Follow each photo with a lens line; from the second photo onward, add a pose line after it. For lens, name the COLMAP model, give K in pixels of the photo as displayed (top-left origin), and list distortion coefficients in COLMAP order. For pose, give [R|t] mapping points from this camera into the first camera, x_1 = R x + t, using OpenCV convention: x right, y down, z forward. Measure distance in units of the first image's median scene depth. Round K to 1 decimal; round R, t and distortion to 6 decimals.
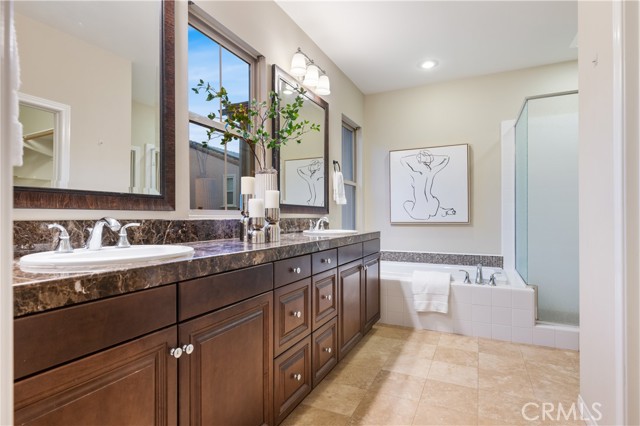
lens RADIAL K [[337.1, 0, 319.5], [0, 337.1, 214.2], [0, 0, 1]] dist [0.001239, 0.000297]
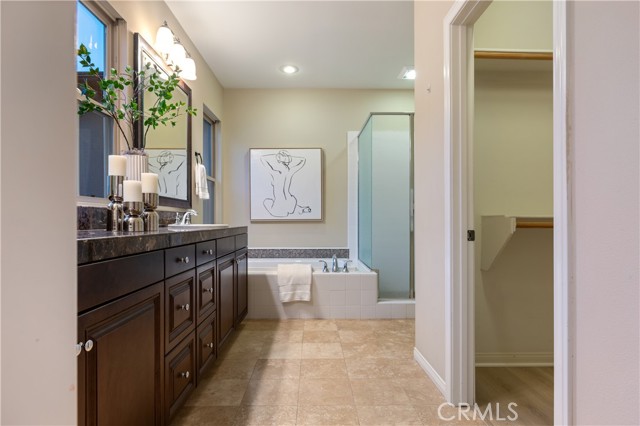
lens RADIAL K [[343.6, 0, 320.3], [0, 343.6, 217.8], [0, 0, 1]] dist [-0.000514, 0.000300]
pose [[0.894333, 0.003386, 0.447389, -0.099495], [-0.002514, 0.999994, -0.002542, 0.033439], [-0.447394, 0.001149, 0.894336, -0.006804]]
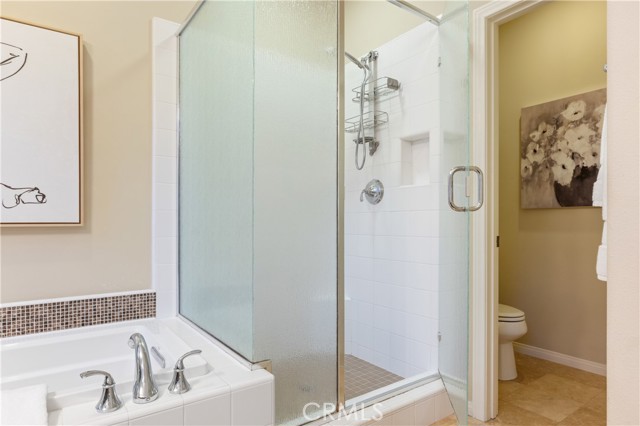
lens RADIAL K [[376.9, 0, 319.9], [0, 376.9, 221.1], [0, 0, 1]] dist [-0.004221, -0.001315]
pose [[0.485245, 0.004950, 0.874364, 0.267154], [-0.003152, 0.999987, -0.003912, 0.034902], [-0.874373, -0.000858, 0.485254, 0.771479]]
